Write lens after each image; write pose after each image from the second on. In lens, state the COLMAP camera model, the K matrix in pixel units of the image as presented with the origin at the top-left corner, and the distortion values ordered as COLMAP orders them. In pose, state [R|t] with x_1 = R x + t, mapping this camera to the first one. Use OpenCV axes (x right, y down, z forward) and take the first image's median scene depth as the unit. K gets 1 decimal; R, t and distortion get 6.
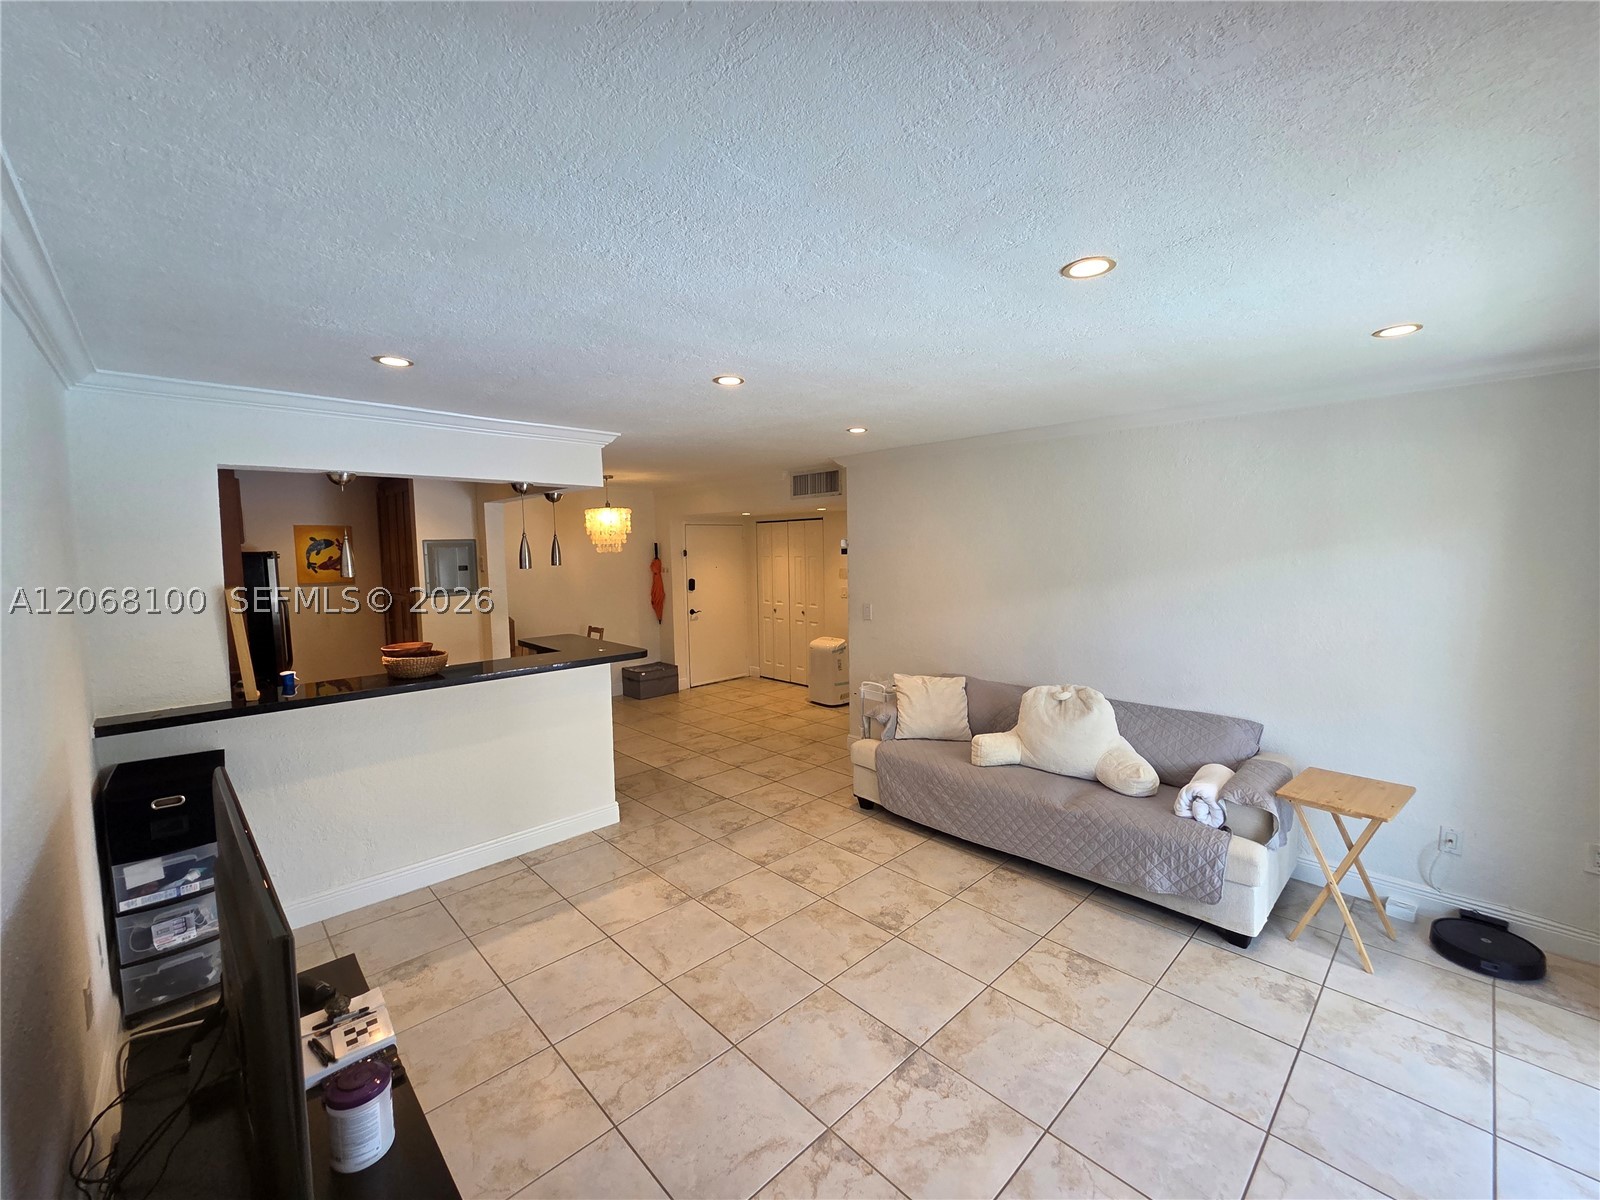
lens RADIAL K [[654.4, 0, 799.9], [0, 654.4, 596.2], [0, 0, 1]] dist [0.003820, -0.000461]
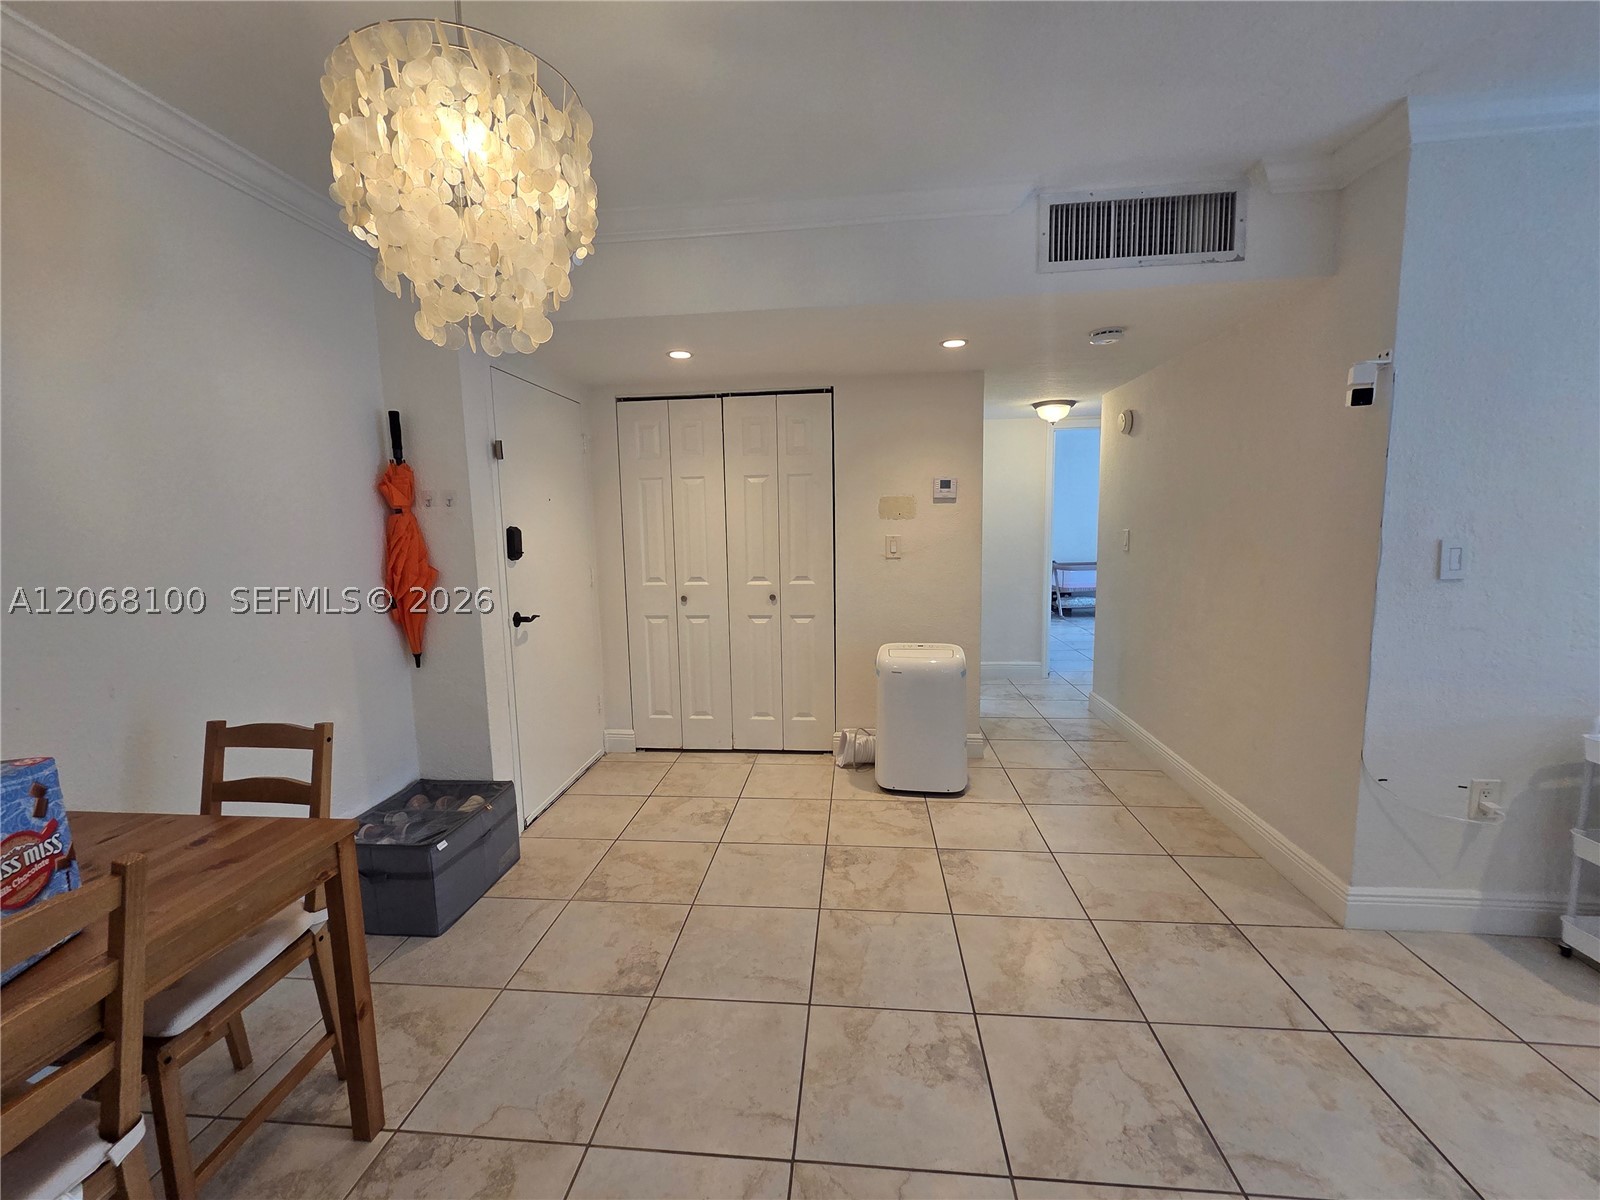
lens RADIAL K [[654.4, 0, 801.9], [0, 654.4, 594.2], [0, 0, 1]] dist [0.003820, -0.000461]
pose [[0.760794, -0.072799, 0.644898, -0.384860], [0.058275, 0.997338, 0.043836, 0.004845], [-0.646372, 0.004231, 0.763010, 0.871377]]
